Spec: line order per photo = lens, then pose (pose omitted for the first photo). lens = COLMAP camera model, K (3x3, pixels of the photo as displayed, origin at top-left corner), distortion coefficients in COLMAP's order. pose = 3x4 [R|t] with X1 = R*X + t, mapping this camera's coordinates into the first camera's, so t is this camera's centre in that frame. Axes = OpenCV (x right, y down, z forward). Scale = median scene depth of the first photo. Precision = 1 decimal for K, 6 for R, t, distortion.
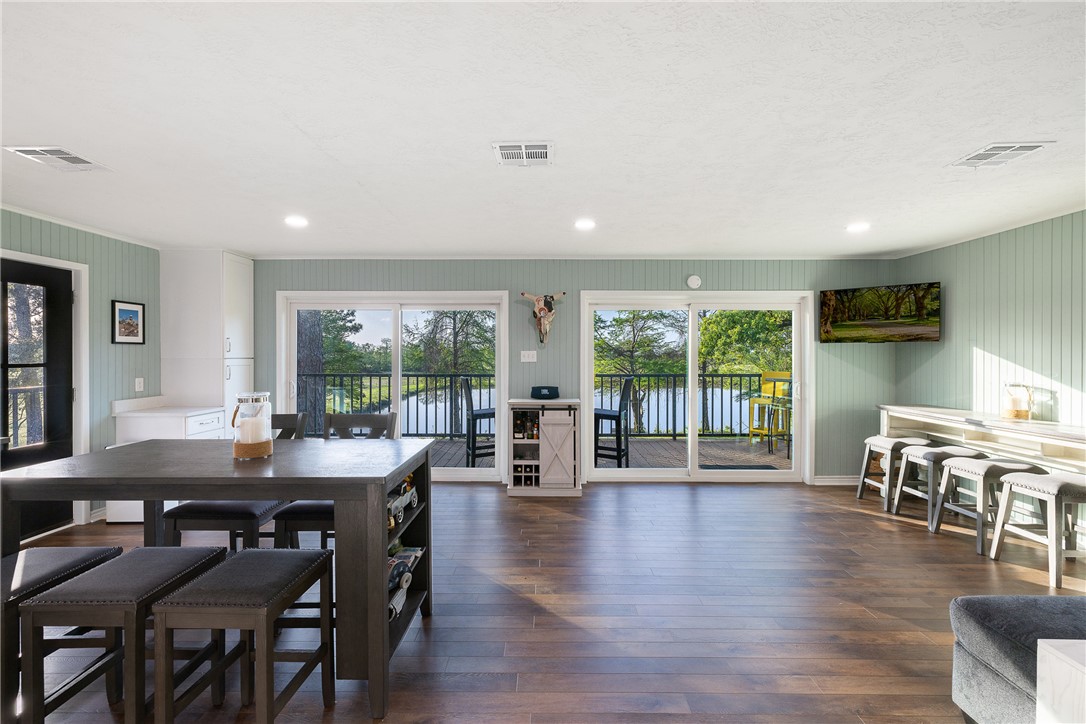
lens RADIAL K [[458.0, 0, 543.1], [0, 458.0, 359.7], [0, 0, 1]] dist [-0.000579, -0.000055]
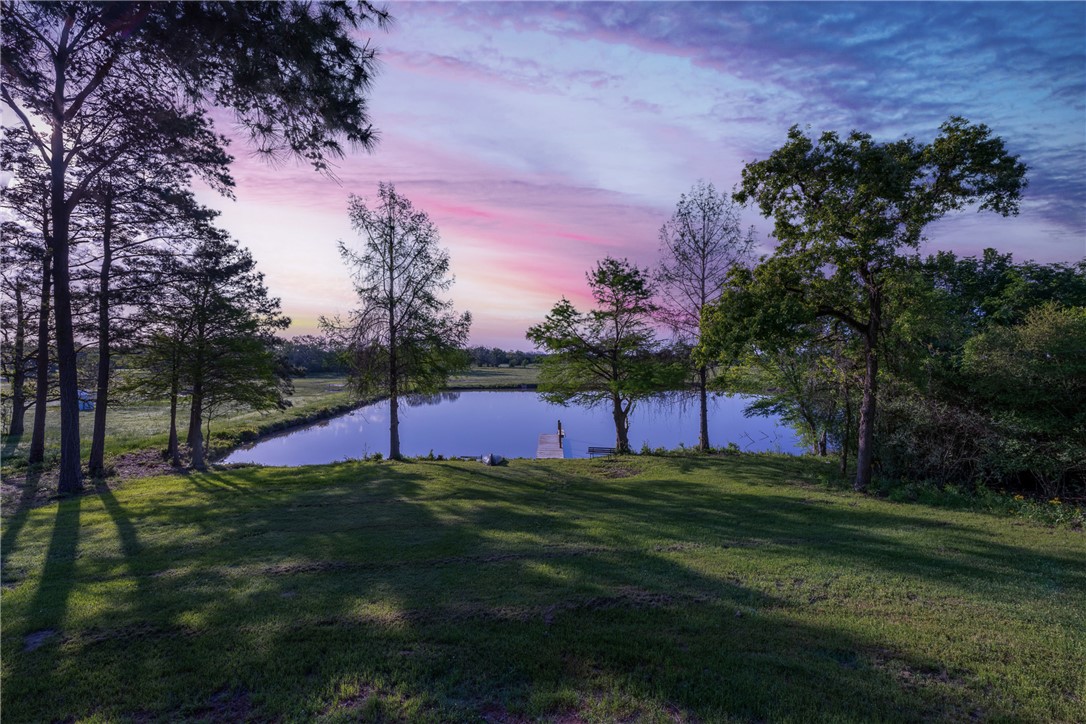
lens RADIAL K [[458.0, 0, 541.7], [0, 458.0, 356.6], [0, 0, 1]] dist [-0.000579, -0.000055]
pose [[0.999986, 0.002042, 0.004957, 0.059257], [-0.002003, 0.999967, -0.007906, -0.001795], [-0.004973, 0.007896, 0.999956, 0.182700]]
